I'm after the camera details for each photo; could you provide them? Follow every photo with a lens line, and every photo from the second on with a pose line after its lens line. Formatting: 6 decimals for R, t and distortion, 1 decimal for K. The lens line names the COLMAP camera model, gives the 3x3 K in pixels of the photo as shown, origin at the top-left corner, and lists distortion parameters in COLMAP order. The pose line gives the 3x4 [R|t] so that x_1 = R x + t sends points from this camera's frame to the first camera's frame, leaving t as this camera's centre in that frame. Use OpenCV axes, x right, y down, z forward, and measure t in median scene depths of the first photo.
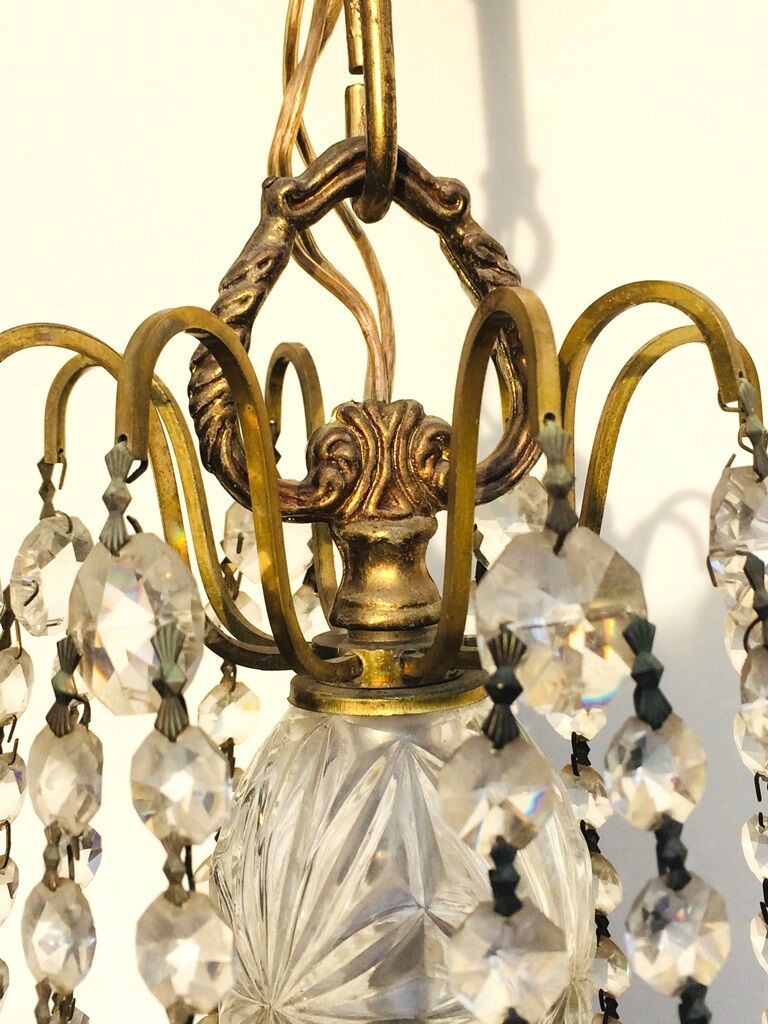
lens RADIAL K [[1431.4, 0, 387.5], [0, 1431.4, 511.4], [0, 0, 1]] dist [0.036329, 0.000000]
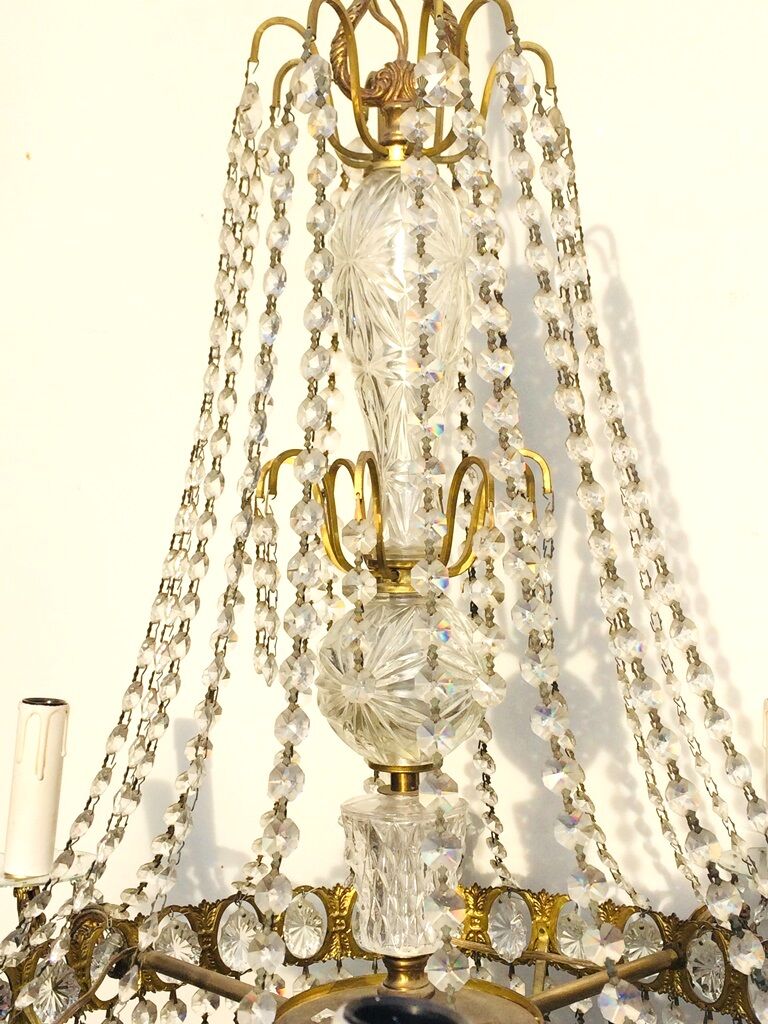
lens RADIAL K [[1431.4, 0, 381.6], [0, 1431.4, 512.1], [0, 0, 1]] dist [0.036329, 0.000000]
pose [[0.994307, 0.031174, -0.101891, 0.263478], [-0.039451, 0.995993, -0.080258, 0.995076], [0.098981, 0.083821, 0.991553, -1.622517]]
